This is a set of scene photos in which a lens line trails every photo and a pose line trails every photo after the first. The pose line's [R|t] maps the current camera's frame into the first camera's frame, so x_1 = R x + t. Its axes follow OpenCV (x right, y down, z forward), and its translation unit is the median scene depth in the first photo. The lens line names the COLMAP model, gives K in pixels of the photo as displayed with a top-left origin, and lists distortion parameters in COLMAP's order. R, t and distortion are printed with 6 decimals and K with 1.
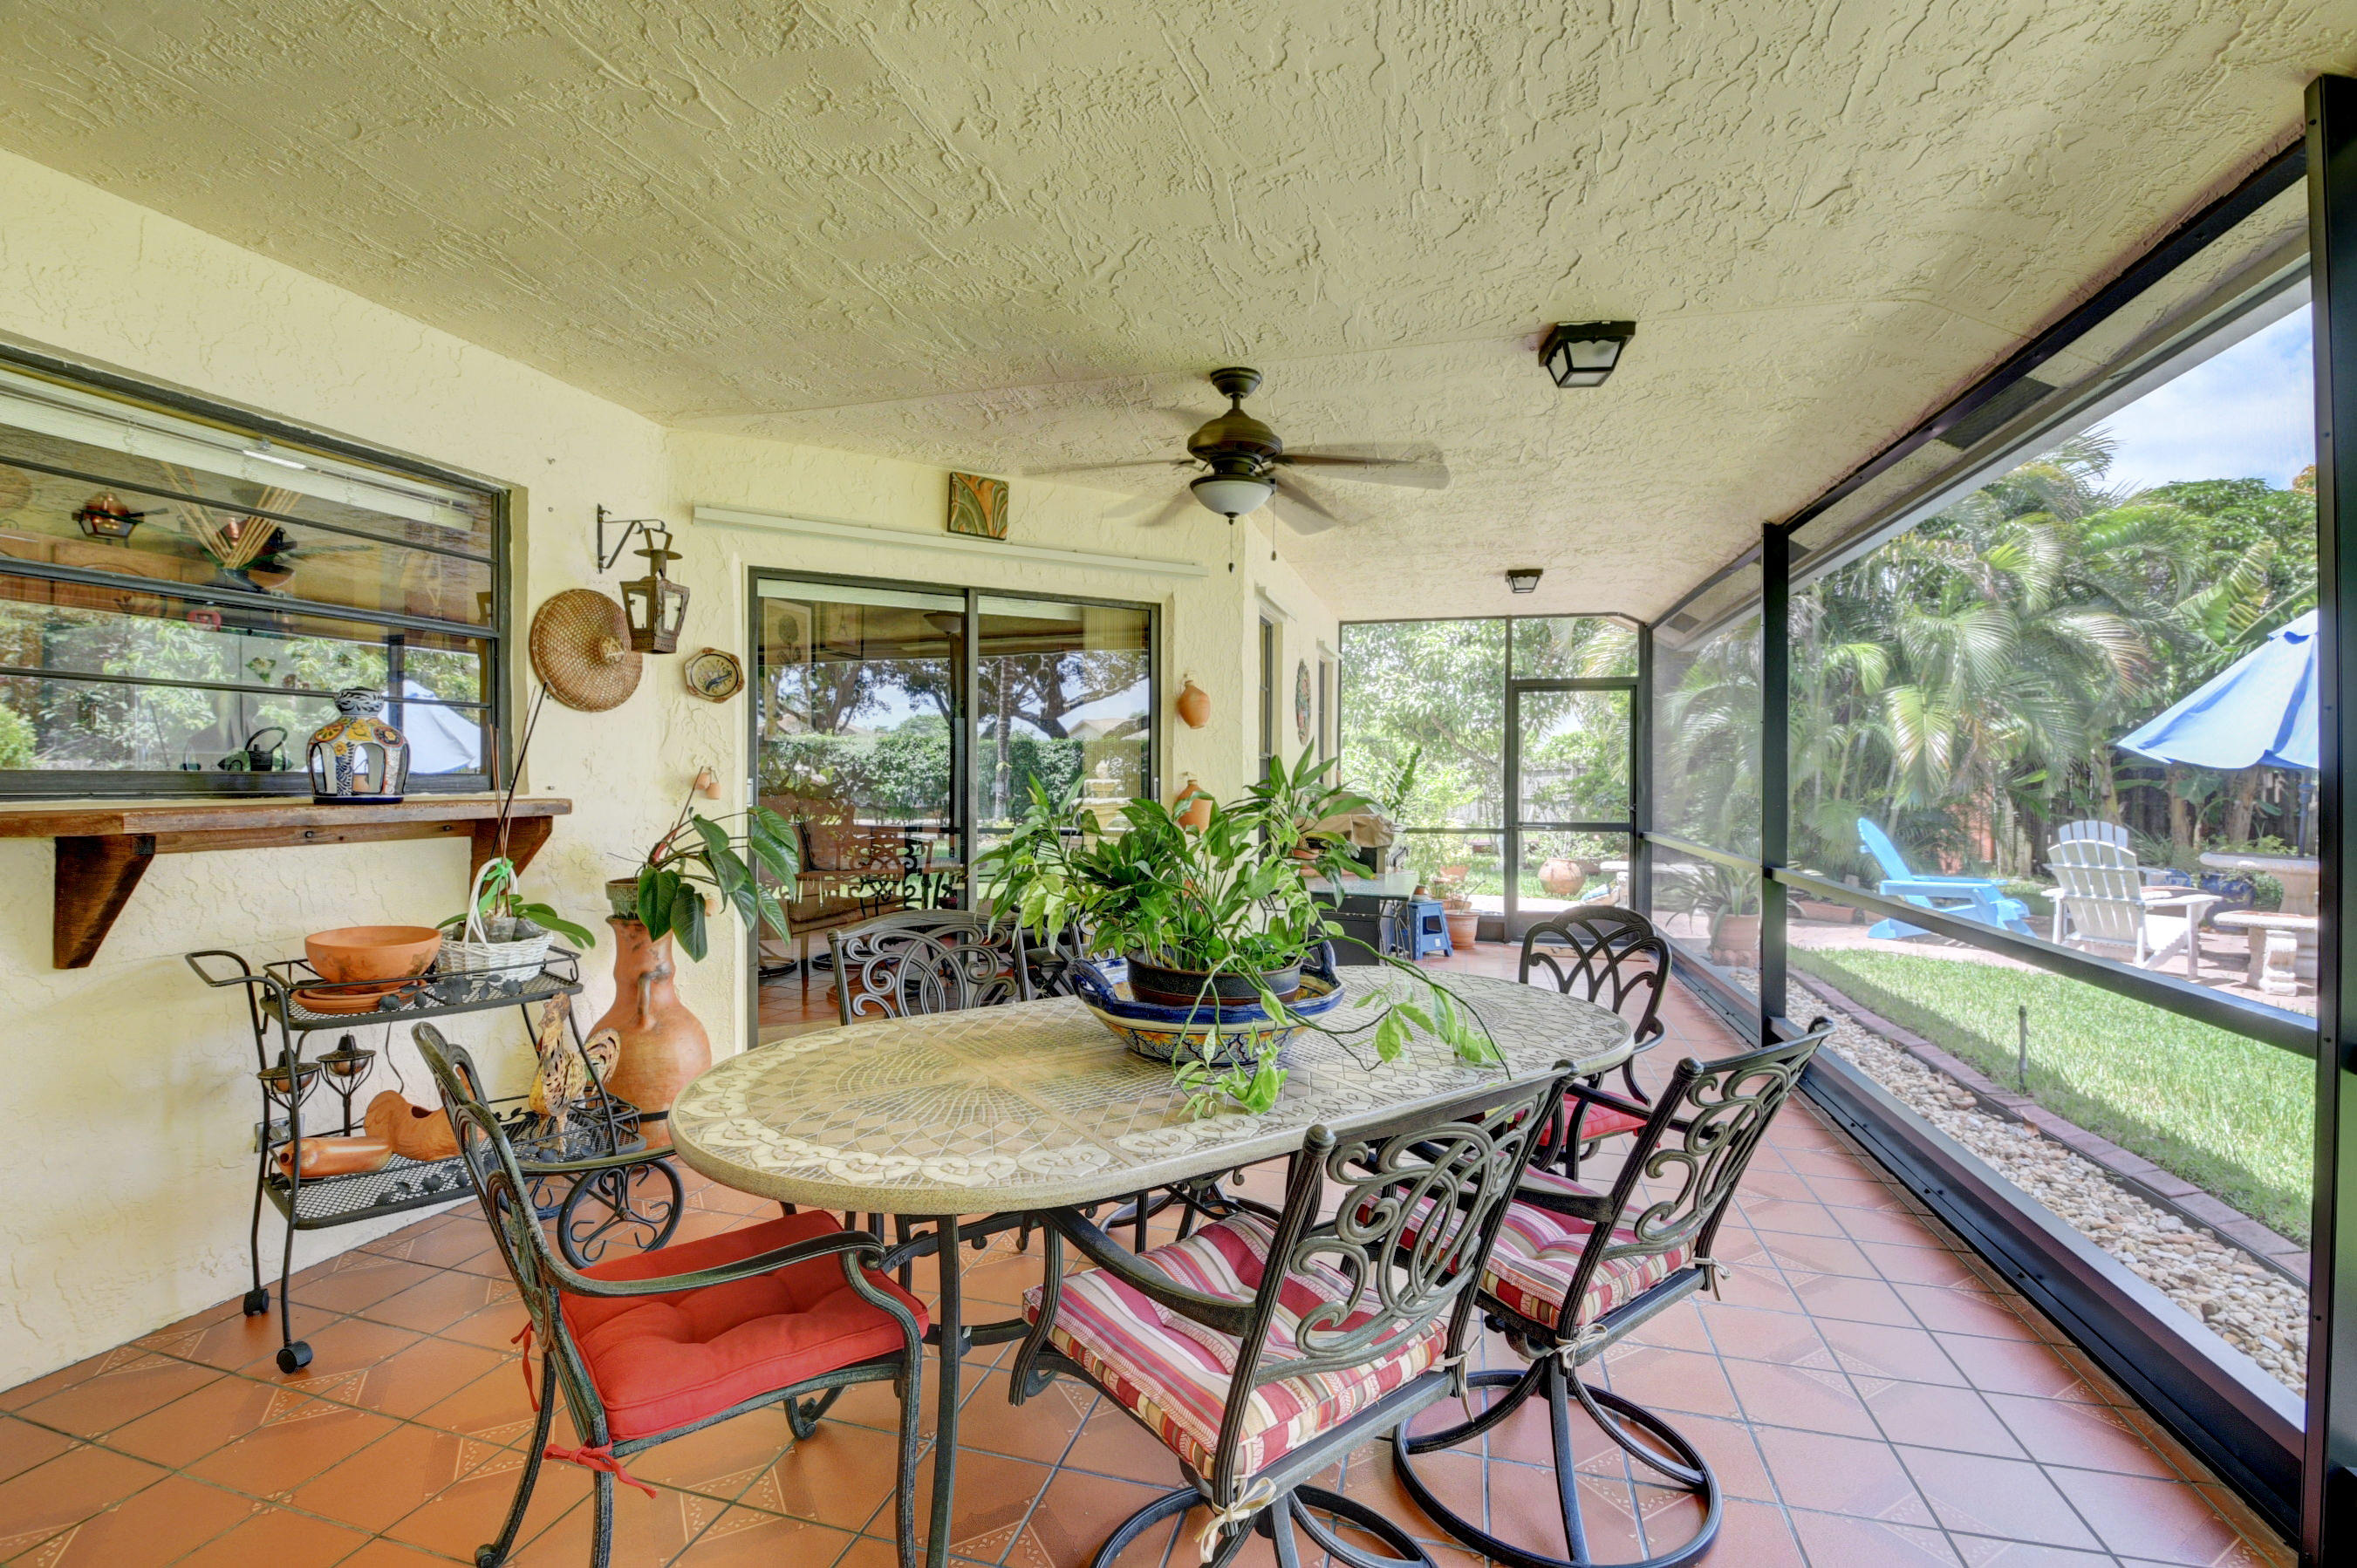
lens RADIAL K [[1049.6, 0, 1178.5], [0, 1049.6, 784.0], [0, 0, 1]] dist [0.037593, -0.042624]
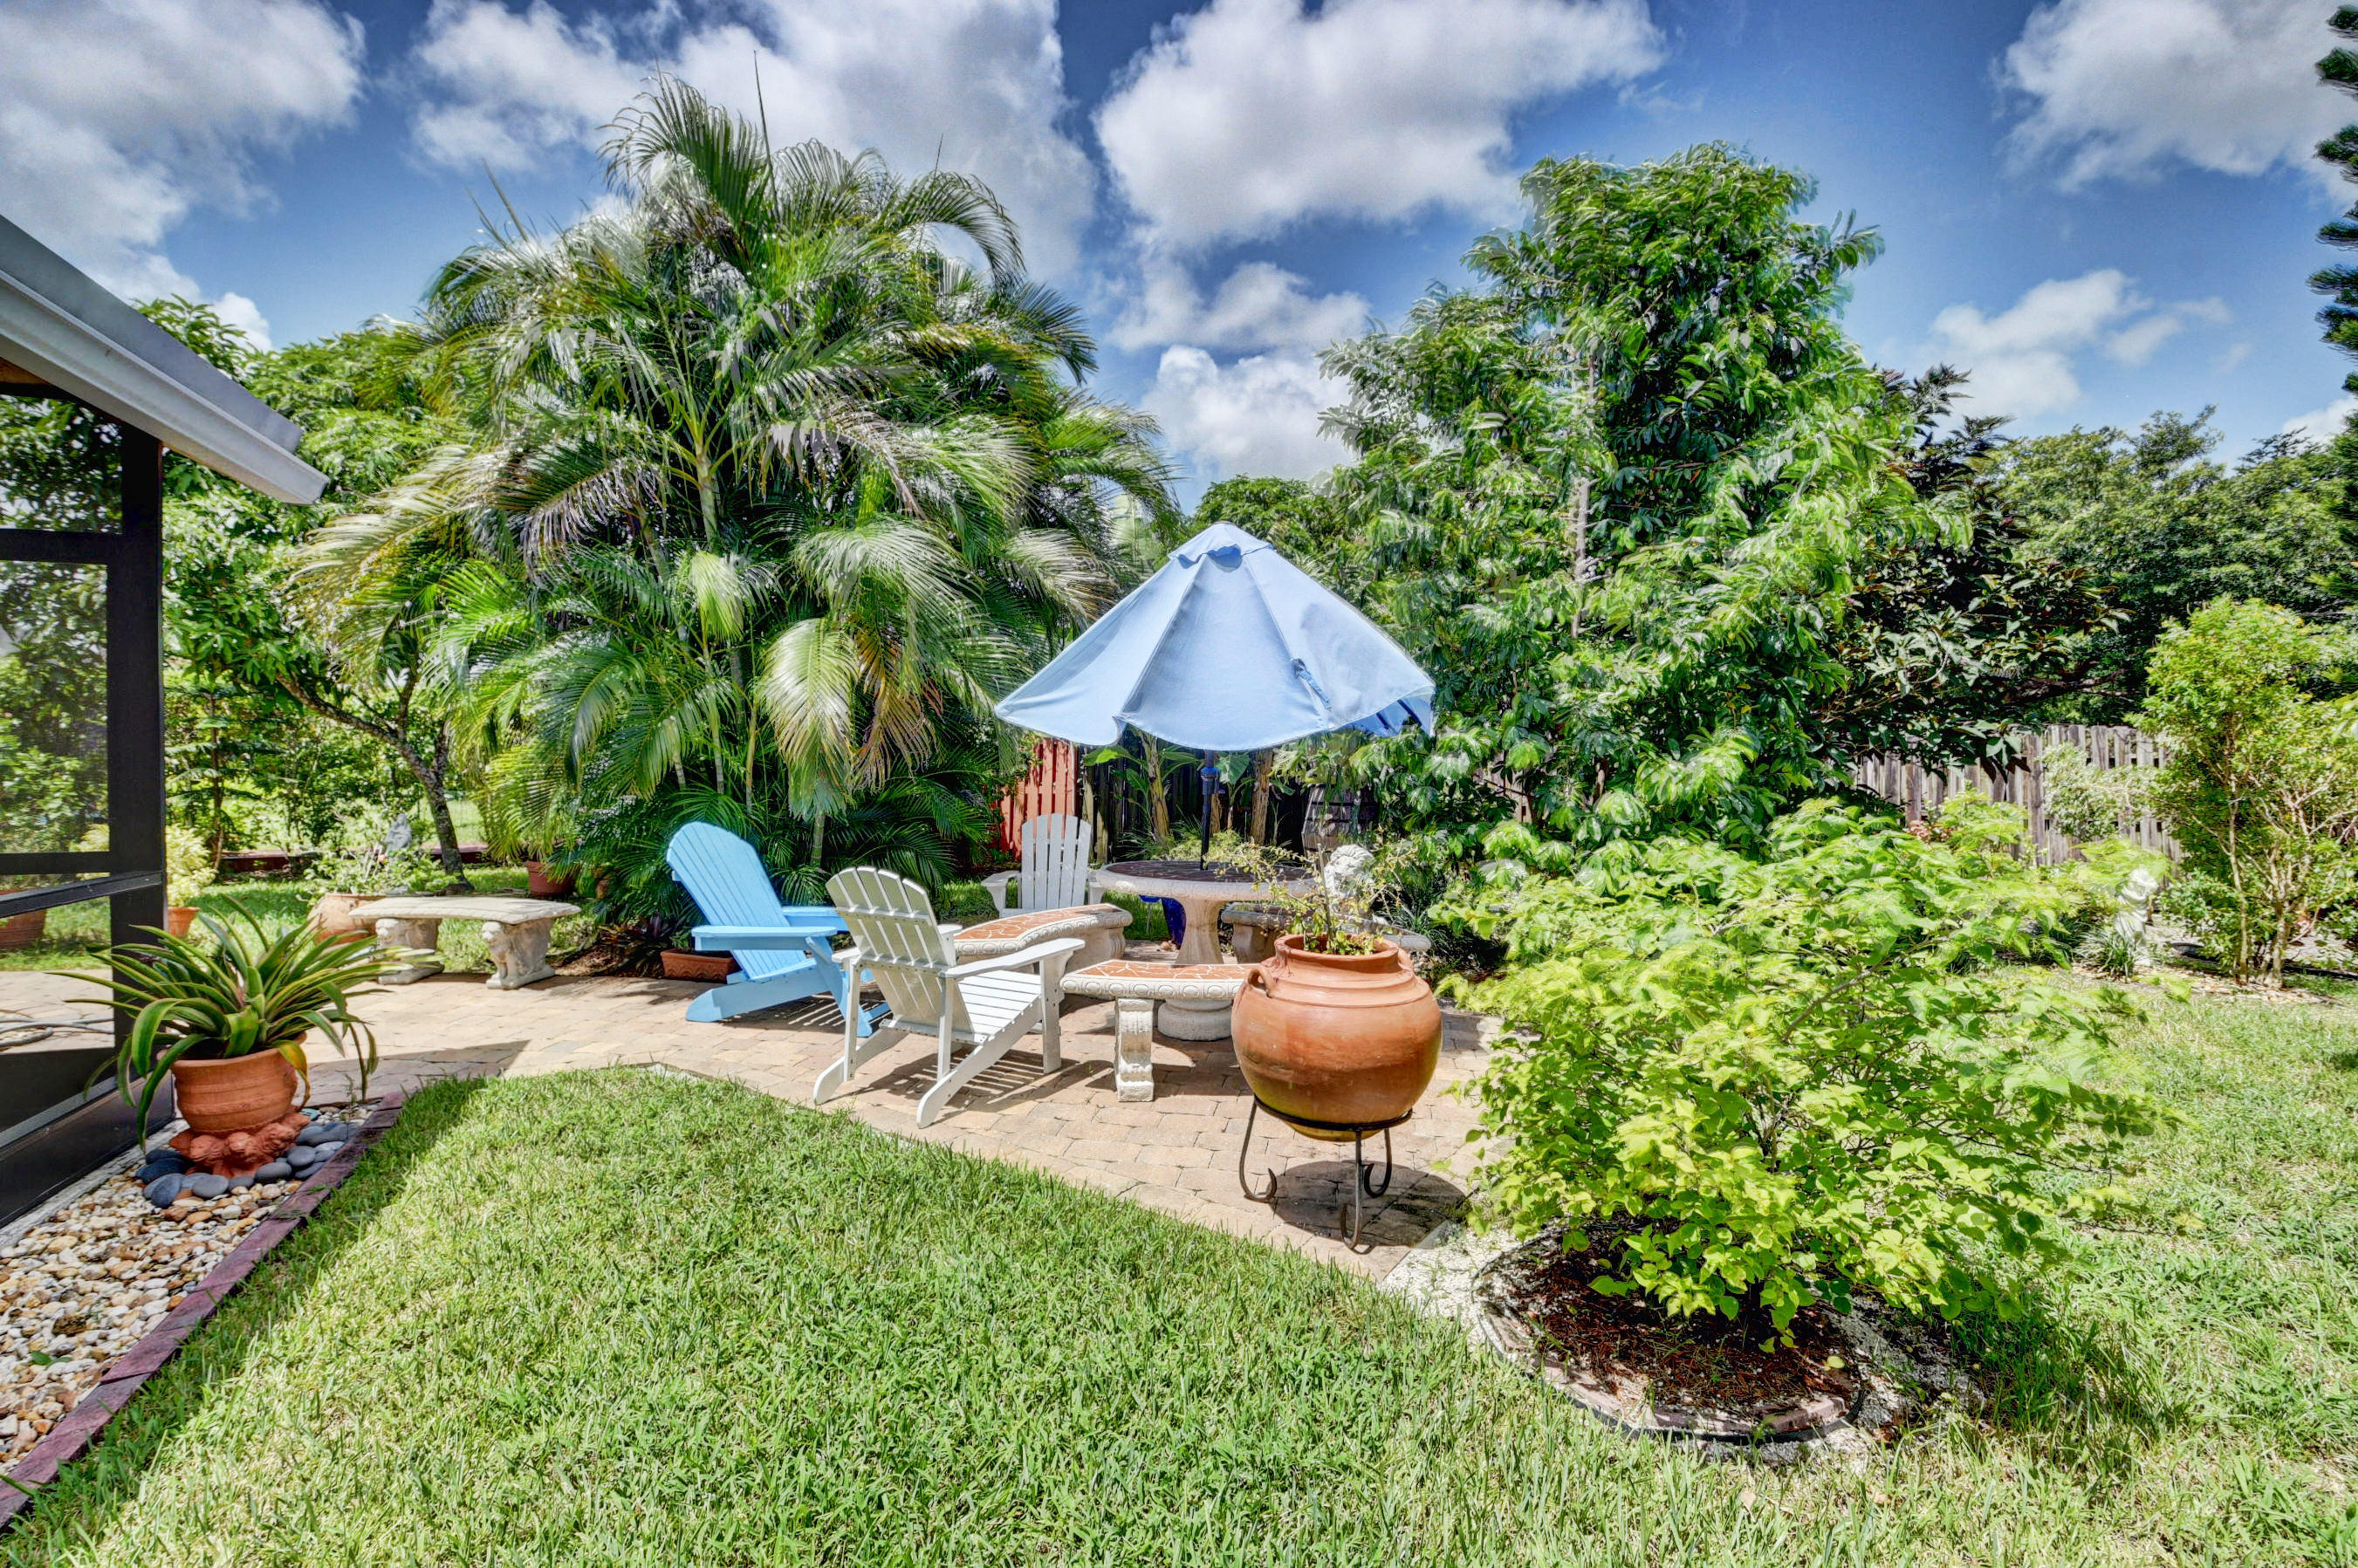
lens RADIAL K [[1068.4, 0, 1185.6], [0, 1068.4, 759.1], [0, 0, 1]] dist [-0.001106, -0.024341]
pose [[0.804203, 0.010831, 0.594255, 0.925369], [-0.008165, 0.999941, -0.007175, -0.003226], [-0.594298, 0.000918, 0.804244, 0.597257]]
